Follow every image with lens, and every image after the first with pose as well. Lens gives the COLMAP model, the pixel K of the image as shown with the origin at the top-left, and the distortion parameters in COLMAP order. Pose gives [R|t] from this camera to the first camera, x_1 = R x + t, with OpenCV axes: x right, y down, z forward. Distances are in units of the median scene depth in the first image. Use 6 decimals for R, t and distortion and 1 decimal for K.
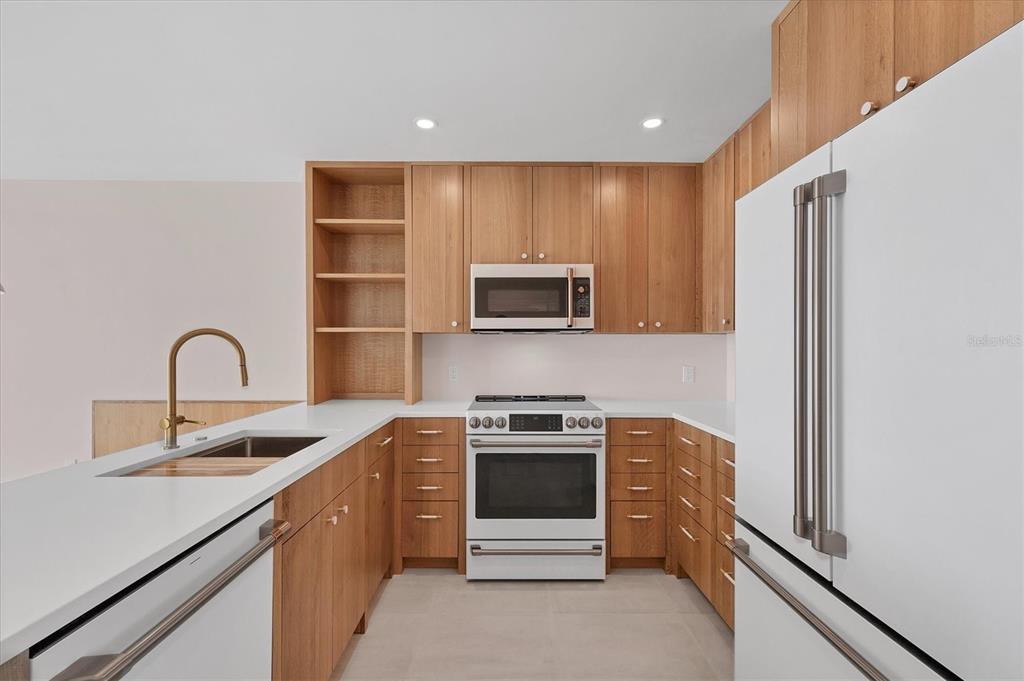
lens RADIAL K [[453.1, 0, 511.9], [0, 453.1, 348.1], [0, 0, 1]] dist [0.002303, -0.000070]
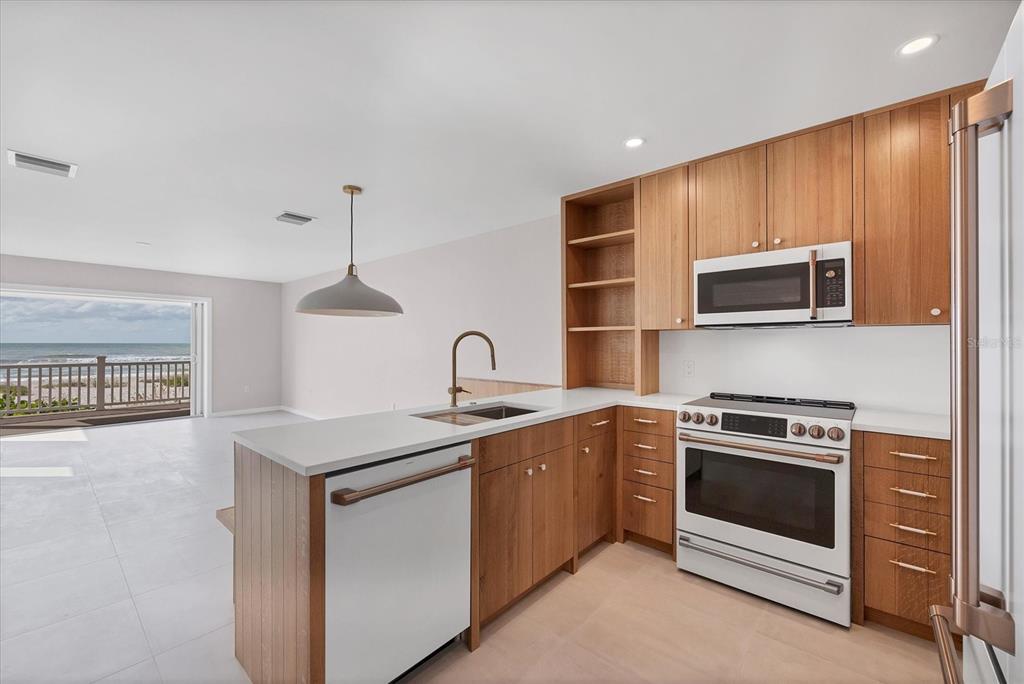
lens RADIAL K [[442.1, 0, 512.0], [0, 442.1, 342.0], [0, 0, 1]] dist [-0.002547, -0.000241]
pose [[0.726625, -0.003948, -0.687023, 0.309658], [-0.000490, 0.999980, -0.006264, 0.001796], [0.687034, 0.004888, 0.726609, 0.005429]]
